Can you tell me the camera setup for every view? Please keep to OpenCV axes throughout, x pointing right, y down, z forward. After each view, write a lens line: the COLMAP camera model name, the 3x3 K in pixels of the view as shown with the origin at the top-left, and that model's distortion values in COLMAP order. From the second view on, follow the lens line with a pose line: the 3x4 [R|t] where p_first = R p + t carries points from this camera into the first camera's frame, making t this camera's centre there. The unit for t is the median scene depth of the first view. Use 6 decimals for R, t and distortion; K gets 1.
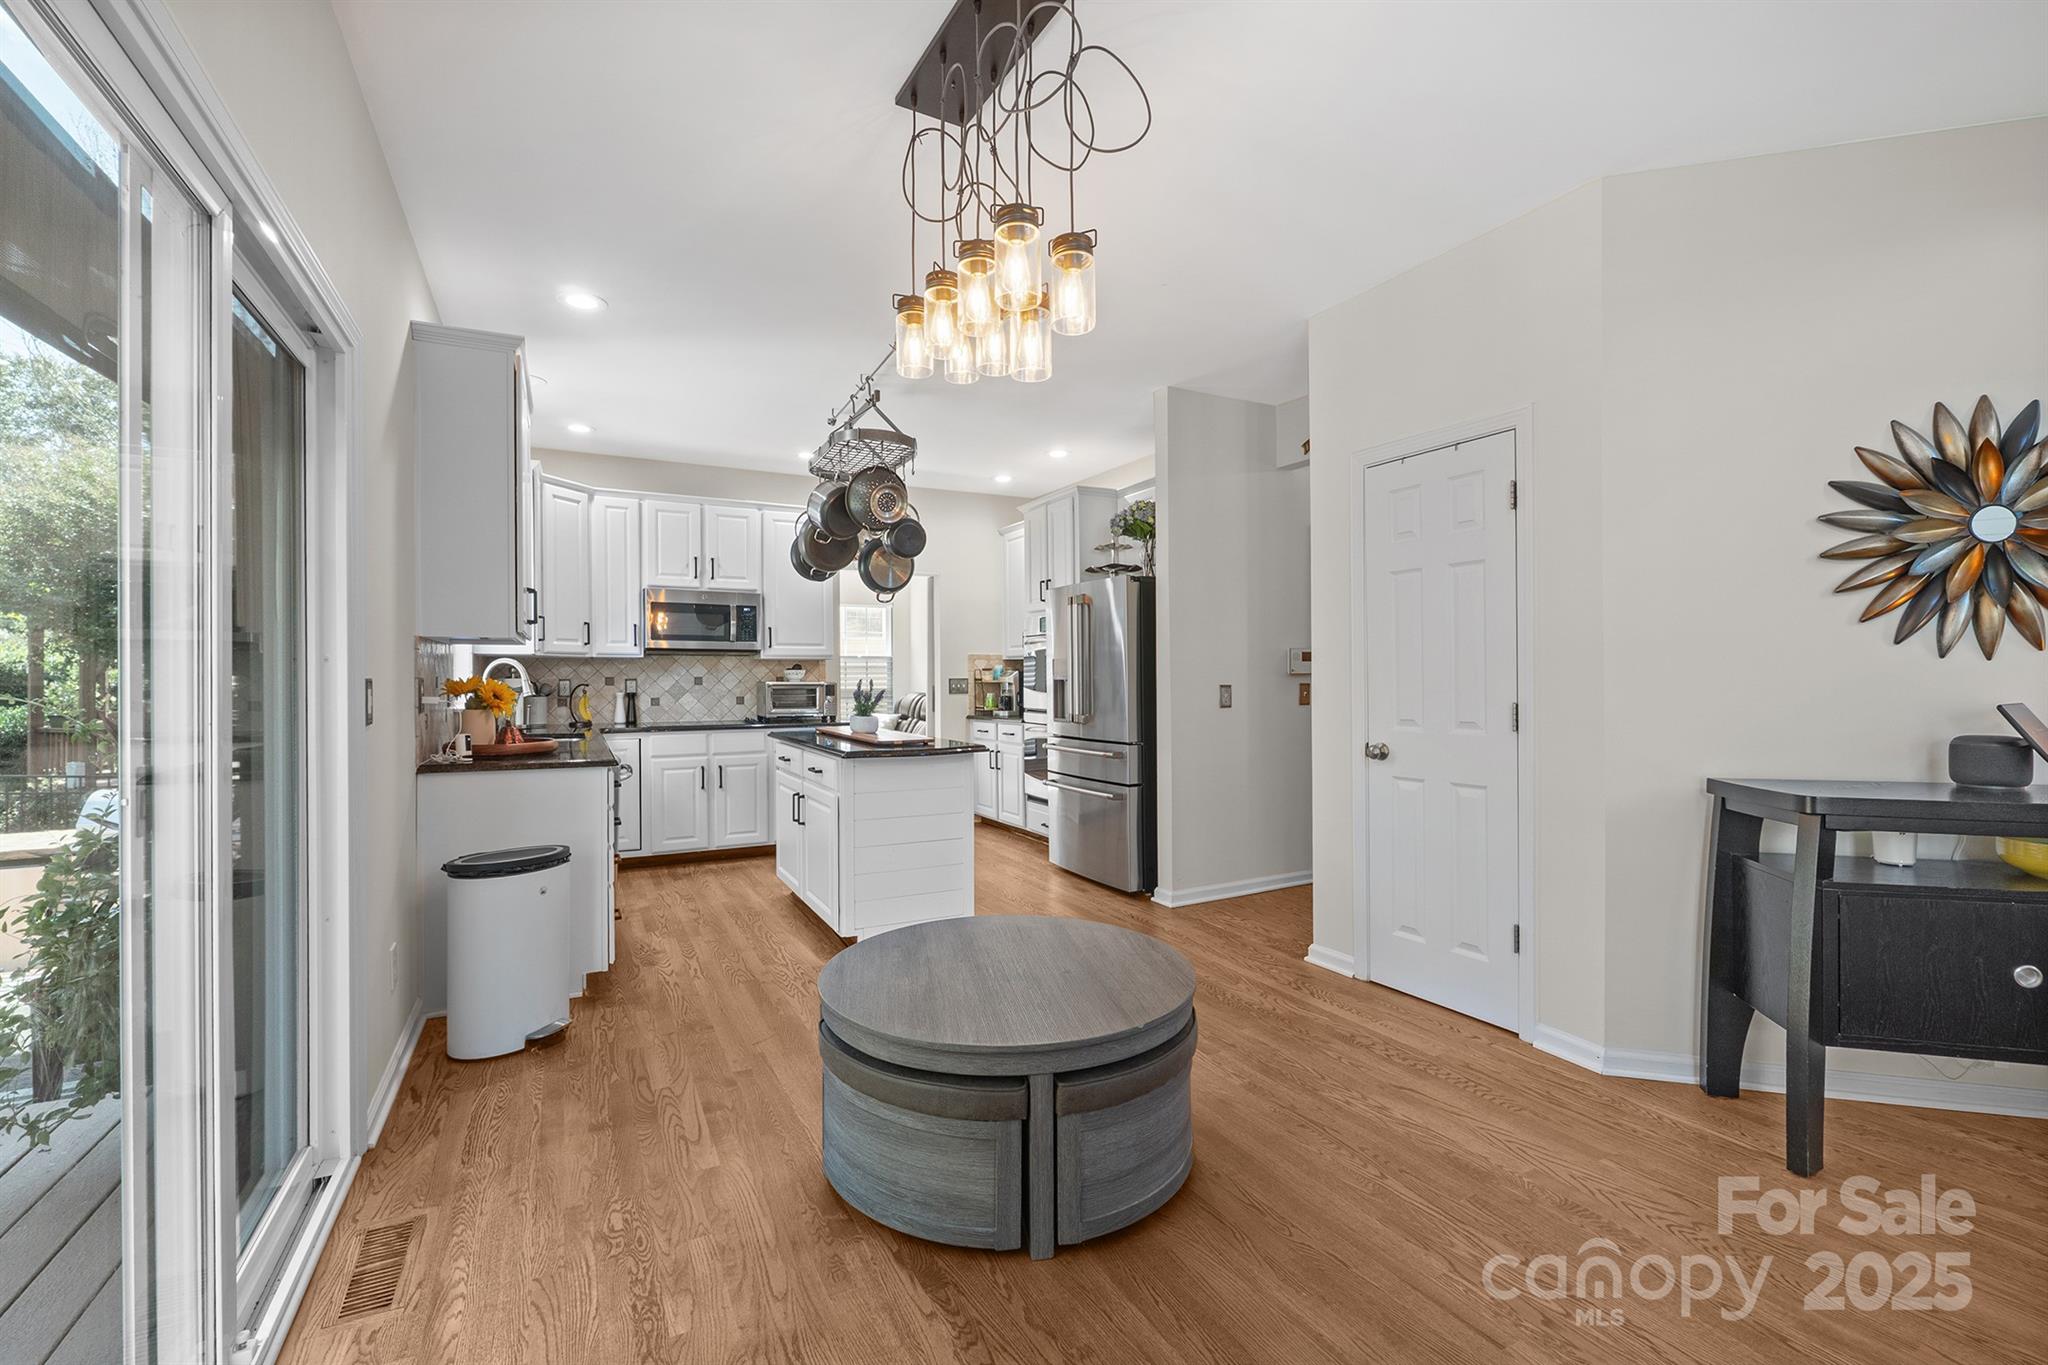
lens RADIAL K [[862.8, 0, 1023.2], [0, 862.8, 676.7], [0, 0, 1]] dist [-0.005187, -0.000302]
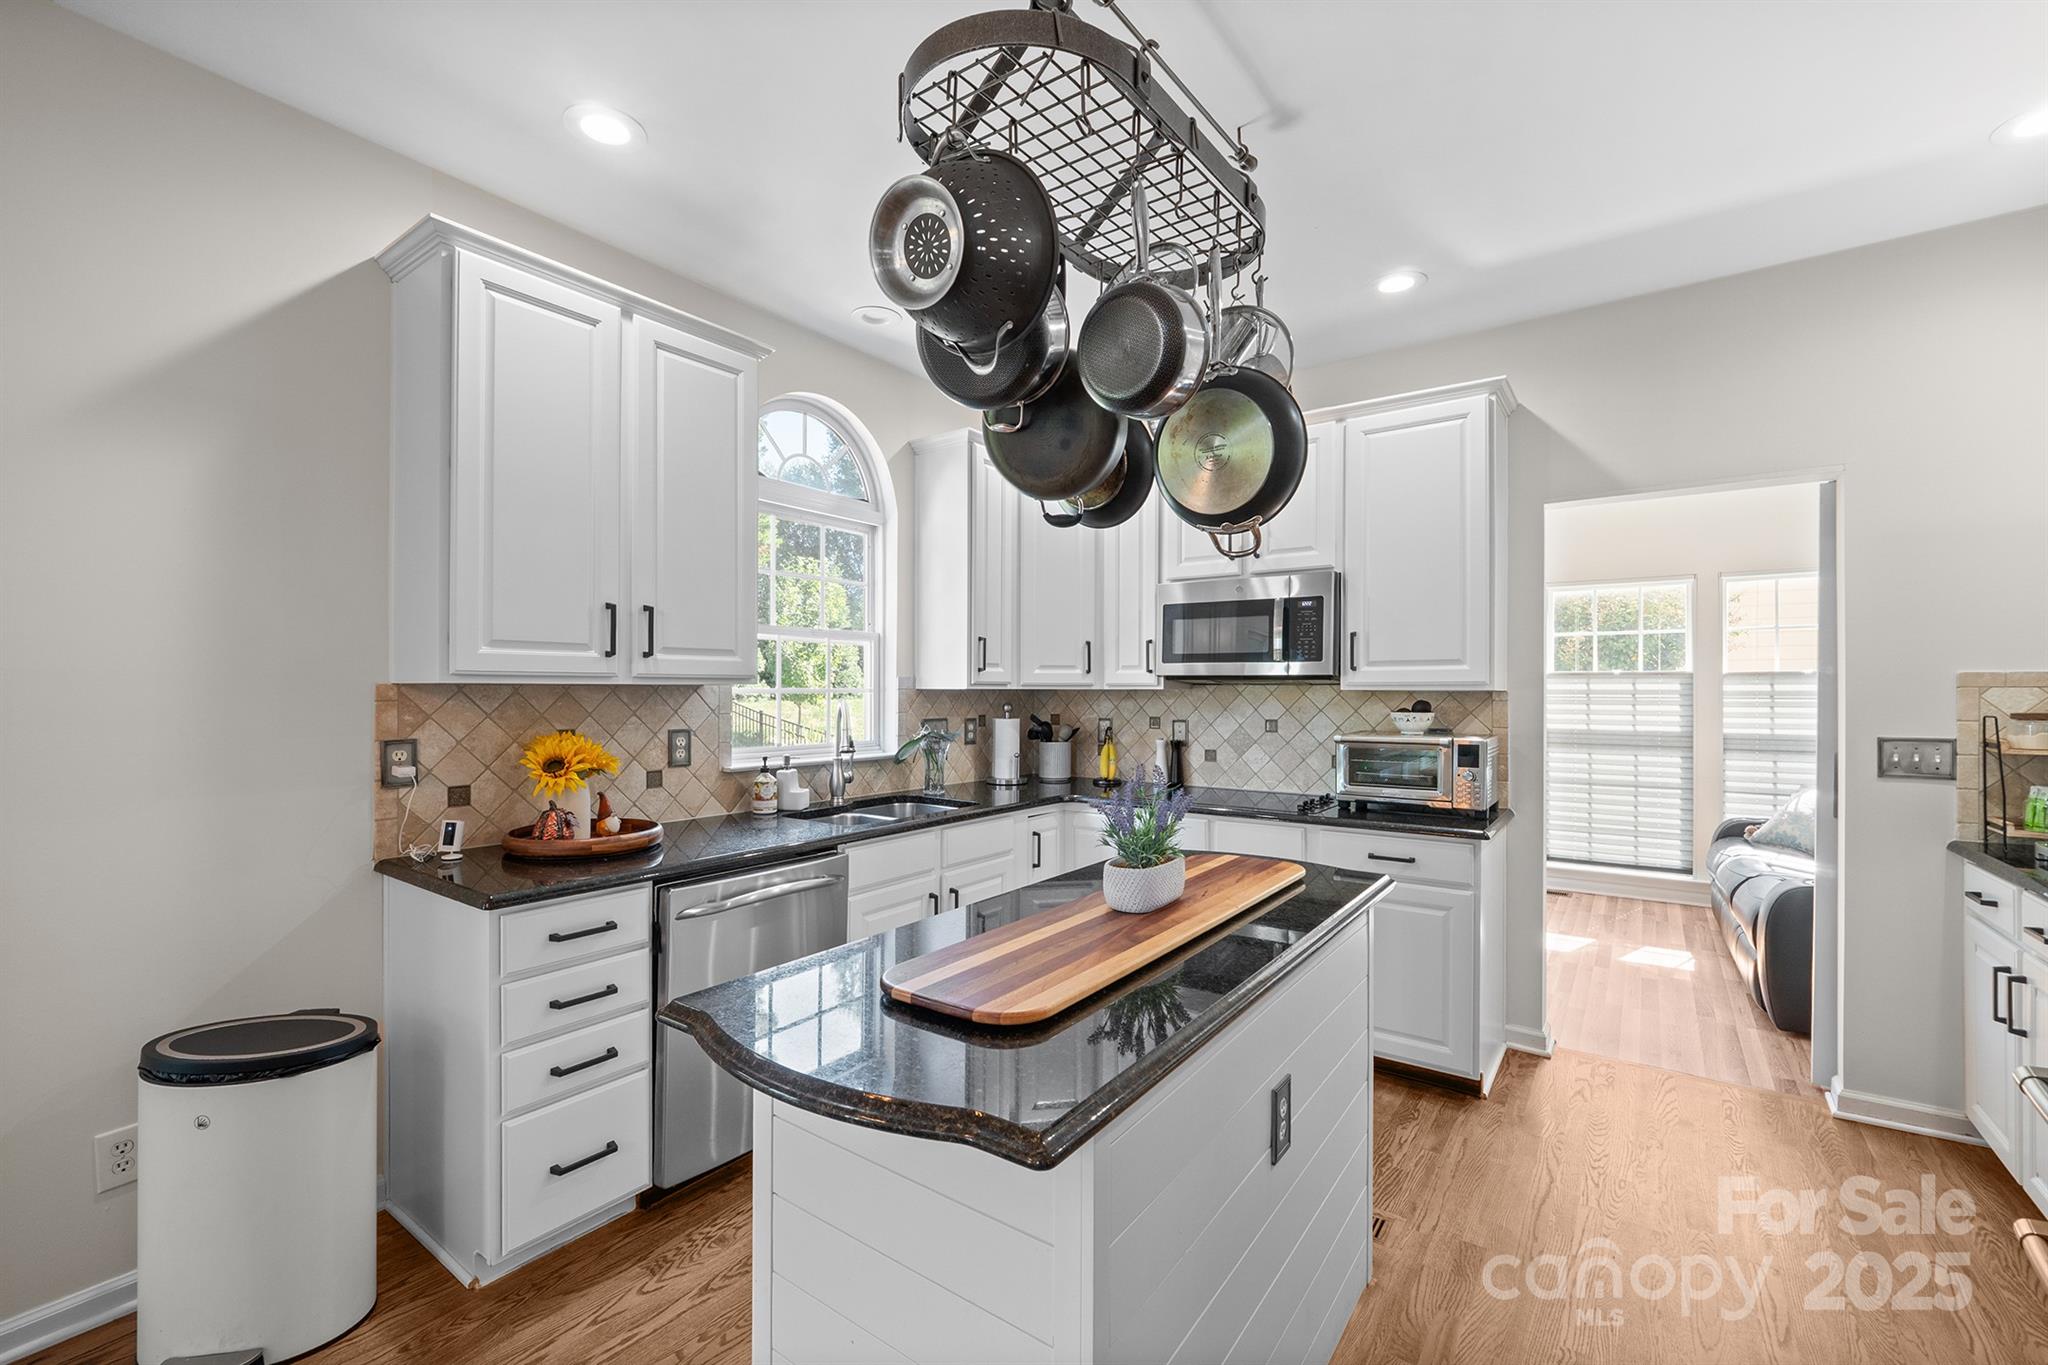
lens RADIAL K [[862.8, 0, 1029.2], [0, 862.8, 685.3], [0, 0, 1]] dist [-0.005187, -0.000302]
pose [[0.441766, -0.000931, -0.897130, 0.103091], [-0.001867, 0.999996, -0.001958, -0.023335], [0.897128, 0.002540, 0.441763, 0.595445]]
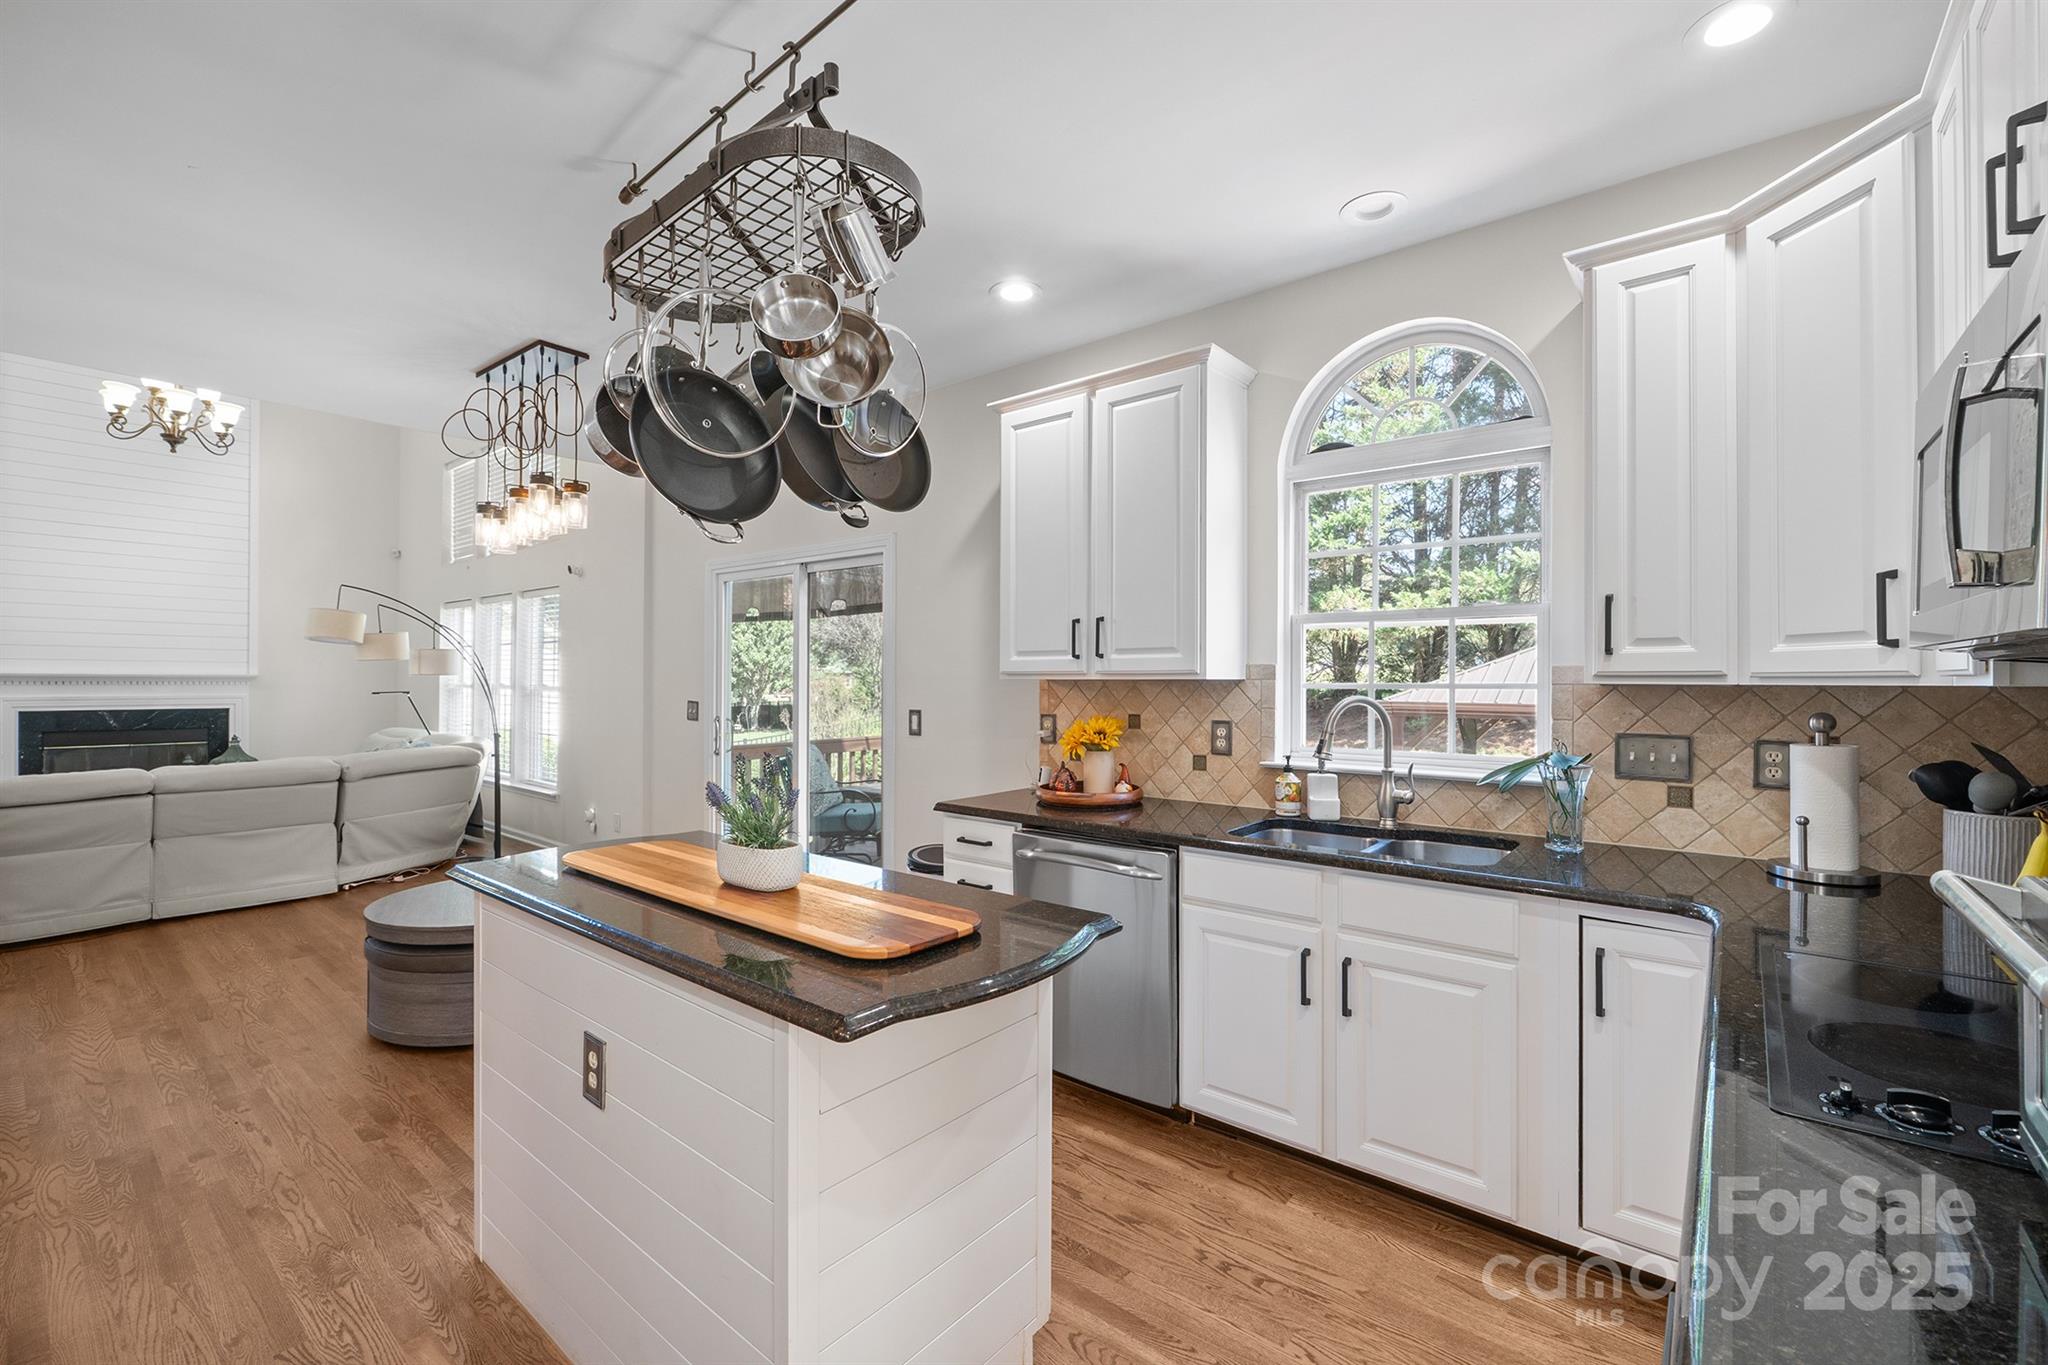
lens RADIAL K [[862.8, 0, 1030.4], [0, 862.8, 682.2], [0, 0, 1]] dist [-0.005187, -0.000302]
pose [[-0.922901, -0.001873, -0.385033, -0.109321], [-0.001792, 0.999998, -0.000568, -0.022189], [0.385033, 0.000165, -0.922903, 1.081123]]
